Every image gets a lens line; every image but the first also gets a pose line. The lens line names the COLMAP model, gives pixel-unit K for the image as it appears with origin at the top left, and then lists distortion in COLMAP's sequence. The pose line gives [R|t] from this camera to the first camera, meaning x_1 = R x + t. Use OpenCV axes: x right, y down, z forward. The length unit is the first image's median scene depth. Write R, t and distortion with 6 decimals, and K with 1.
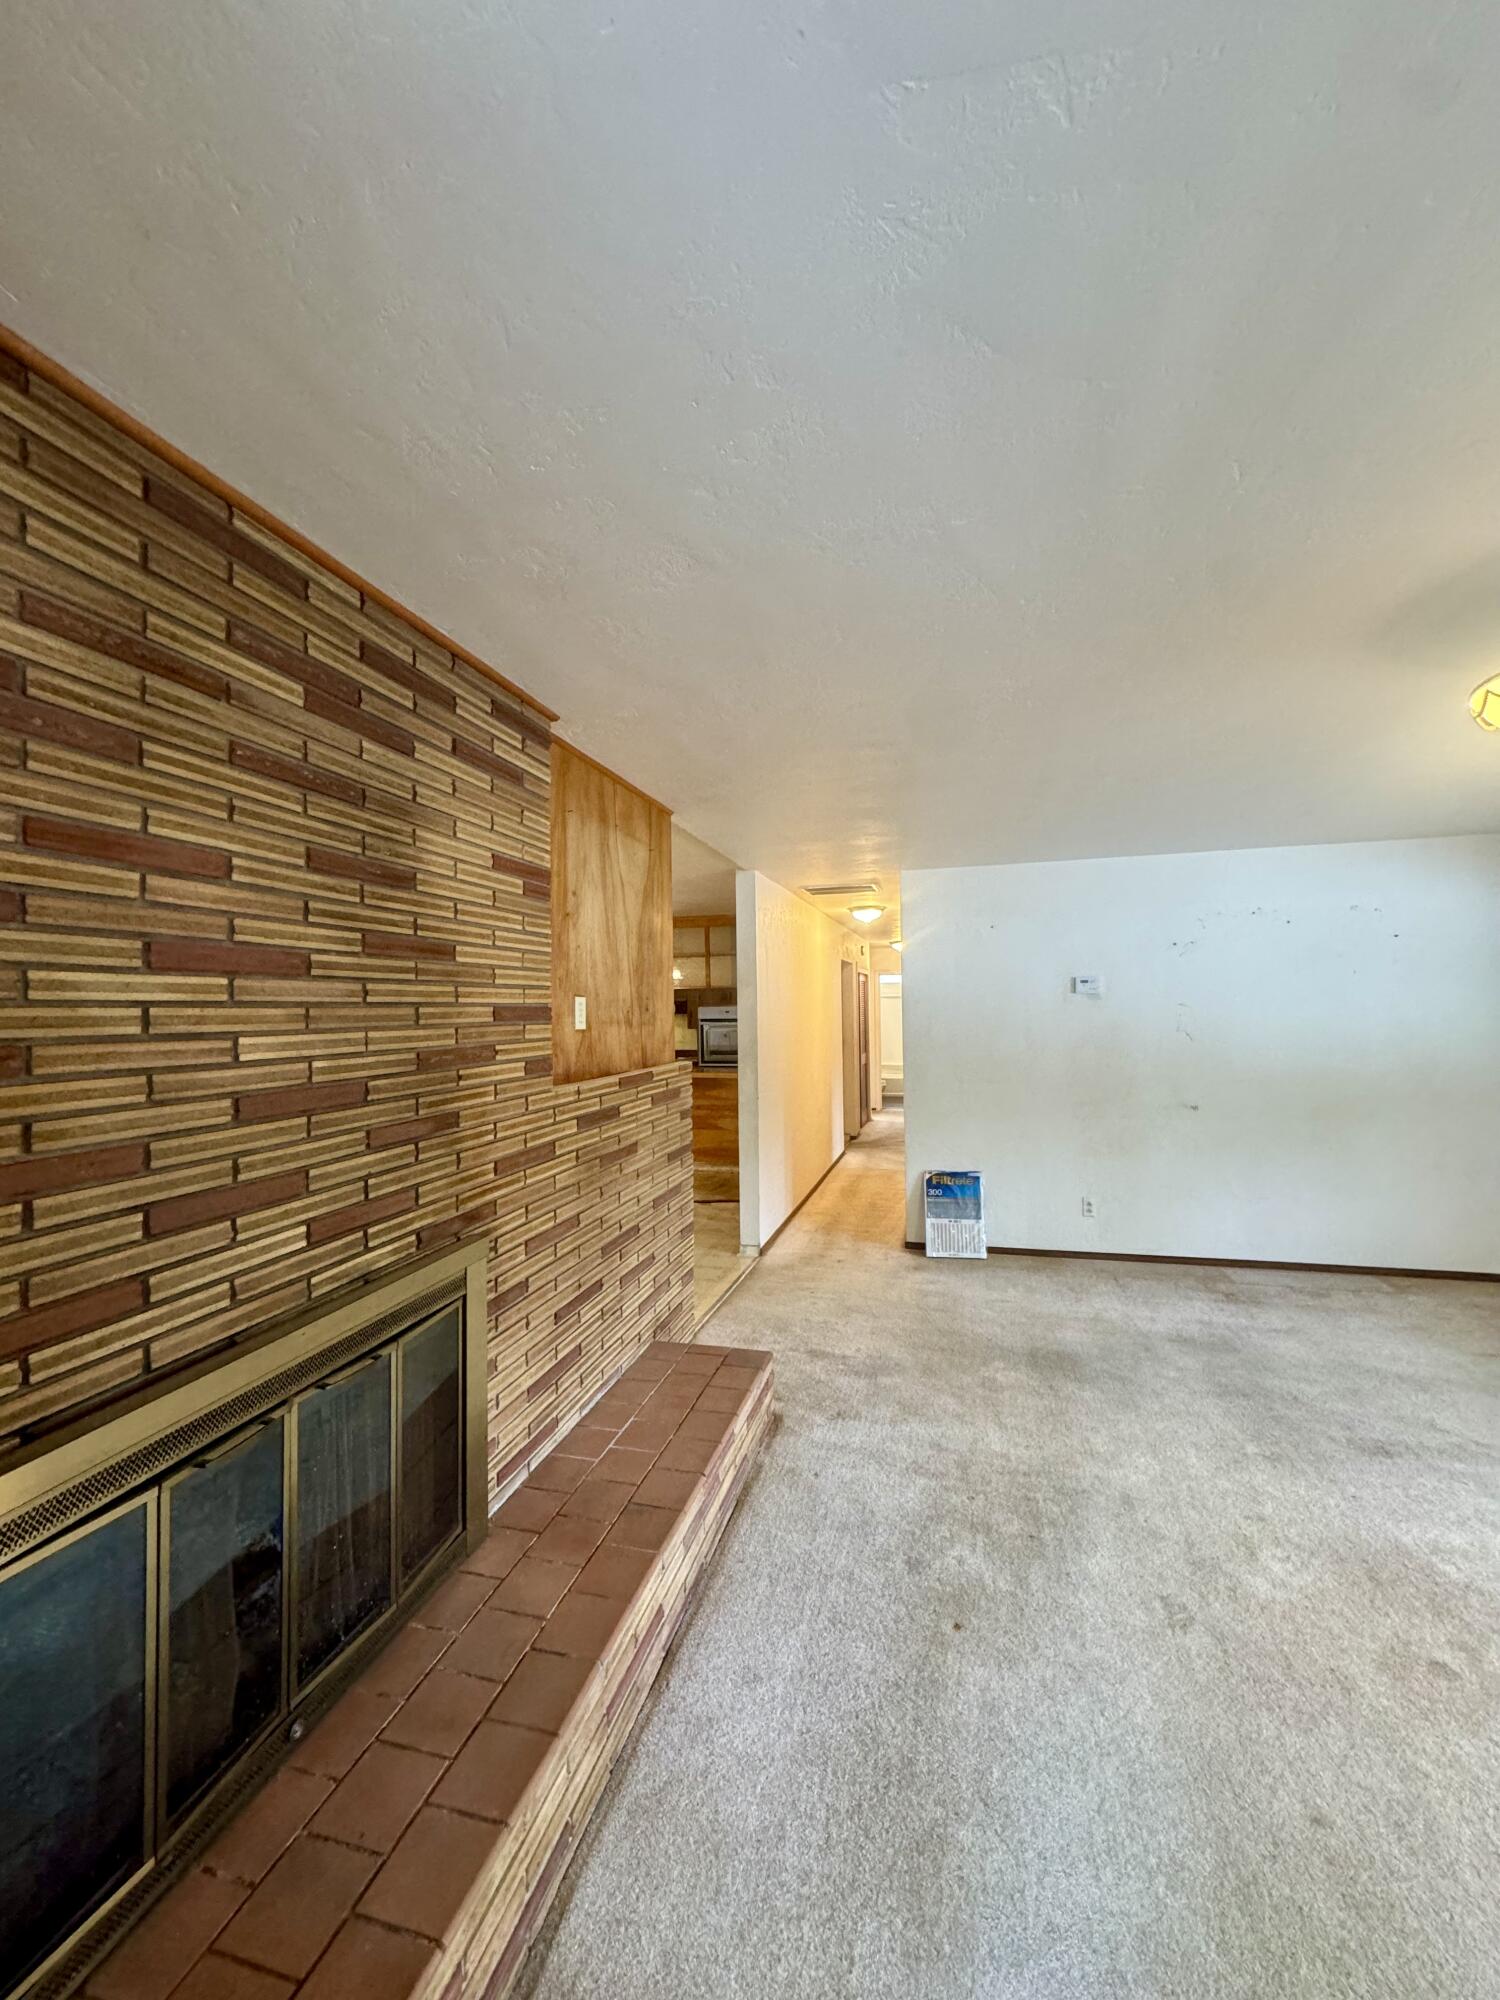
lens RADIAL K [[792.7, 0, 755.1], [0, 792.7, 1004.3], [0, 0, 1]] dist [-0.003743, 0.000180]
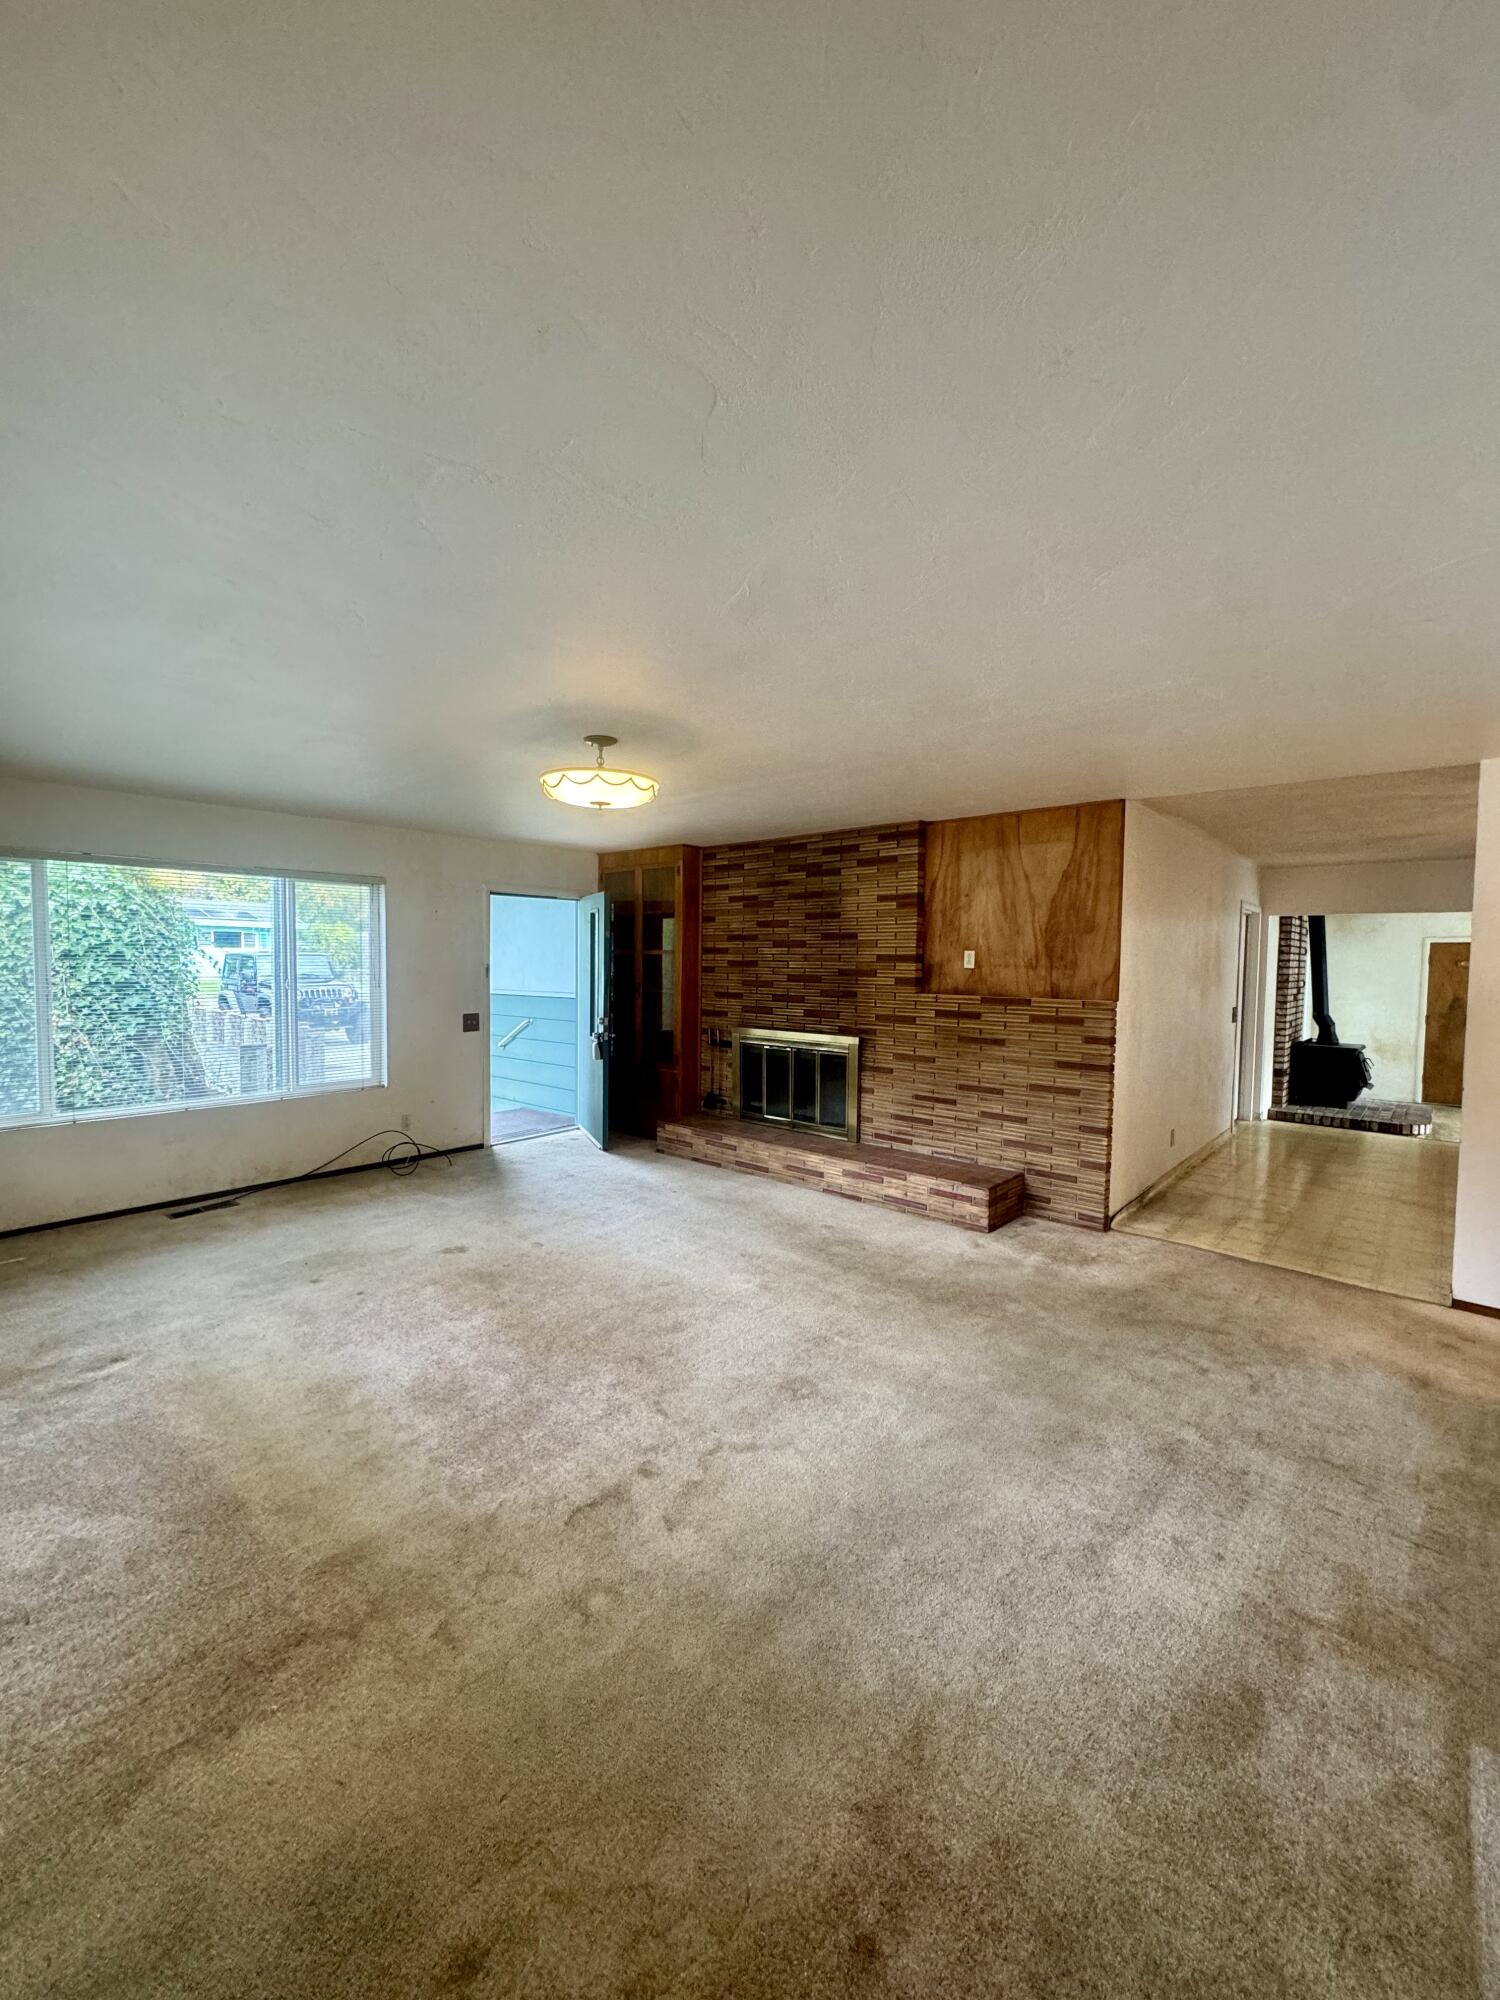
lens RADIAL K [[792.7, 0, 750.6], [0, 792.7, 995.7], [0, 0, 1]] dist [-0.003743, 0.000180]
pose [[-0.448281, 0.052135, -0.892371, 2.560057], [0.002055, 0.998355, 0.057294, -0.016970], [0.893890, 0.023850, -0.447651, 2.108682]]
